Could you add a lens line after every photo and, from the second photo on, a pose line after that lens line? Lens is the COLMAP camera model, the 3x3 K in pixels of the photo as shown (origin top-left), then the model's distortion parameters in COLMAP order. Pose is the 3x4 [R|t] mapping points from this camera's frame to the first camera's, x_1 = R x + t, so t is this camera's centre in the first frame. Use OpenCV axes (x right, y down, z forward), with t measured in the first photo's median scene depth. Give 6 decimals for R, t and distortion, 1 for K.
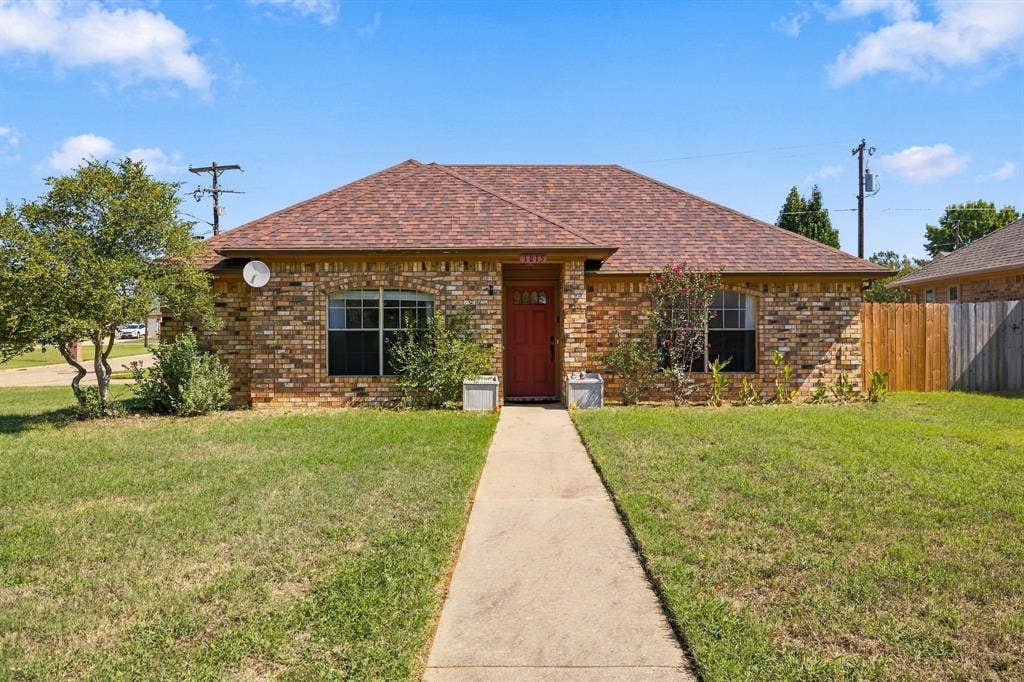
lens RADIAL K [[795.4, 0, 513.8], [0, 795.4, 335.4], [0, 0, 1]] dist [0.003731, -0.009723]
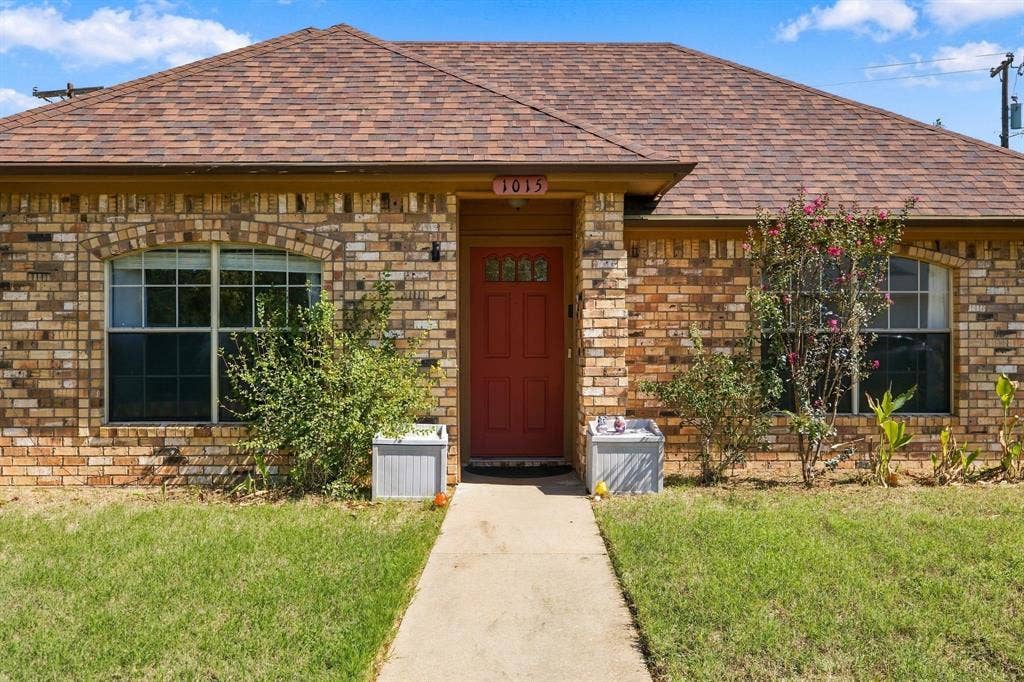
lens RADIAL K [[1023.1, 0, 511.8], [0, 1023.1, 338.9], [0, 0, 1]] dist [-0.003636, 0.000000]
pose [[0.999994, 0.002655, 0.002389, 0.017452], [-0.002670, 0.999979, 0.005964, -0.005998], [-0.002373, -0.005970, 0.999979, 0.360290]]
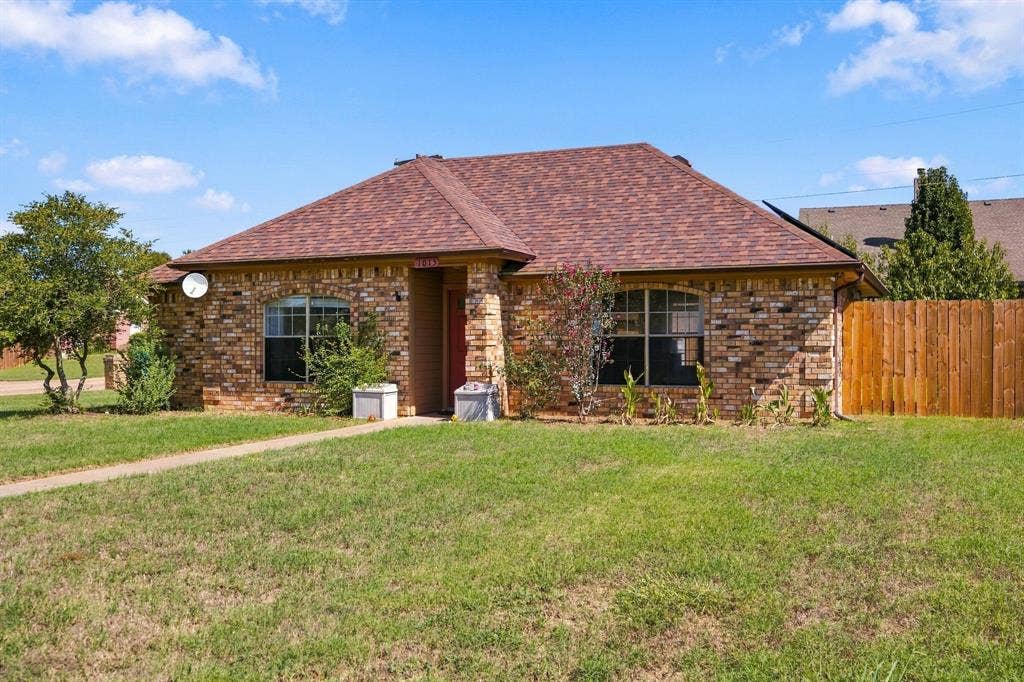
lens RADIAL K [[1023.1, 0, 512.5], [0, 1023.1, 346.5], [0, 0, 1]] dist [-0.003636, 0.000000]
pose [[0.905624, 0.004149, -0.424061, 0.625045], [0.001584, 0.999912, 0.013165, -0.011525], [0.424079, -0.012594, 0.905538, -0.071535]]
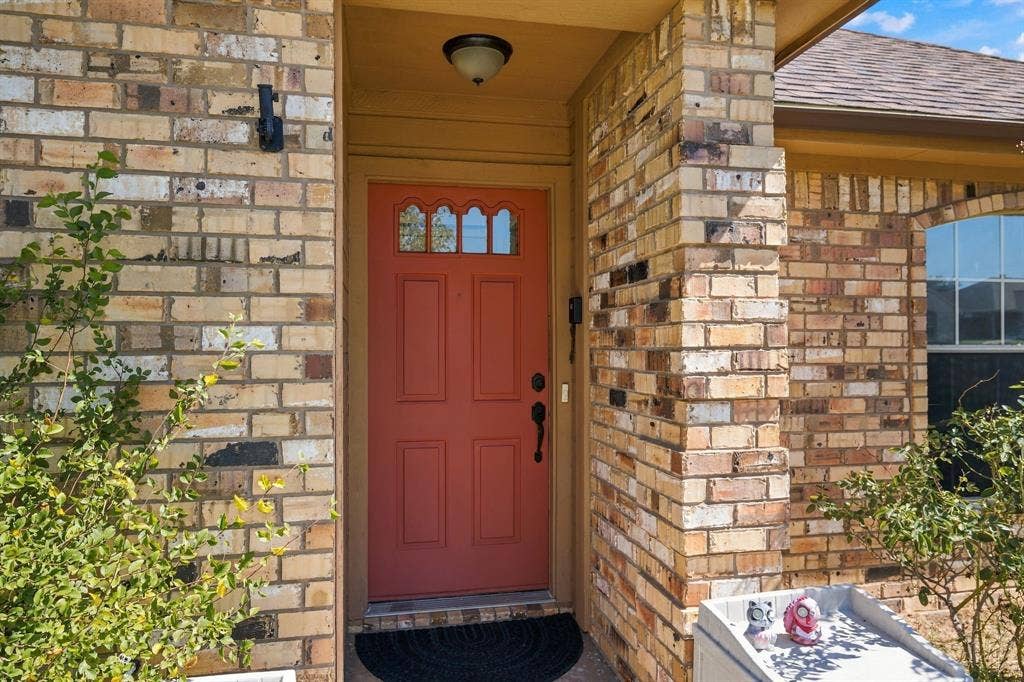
lens RADIAL K [[678.5, 0, 510.0], [0, 678.5, 340.1], [0, 0, 1]] dist [0.010059, 0.000557]
pose [[0.983053, 0.003498, 0.183288, -0.005277], [-0.003393, 0.999994, -0.000883, -0.010683], [-0.183290, 0.000246, 0.983059, 0.848658]]
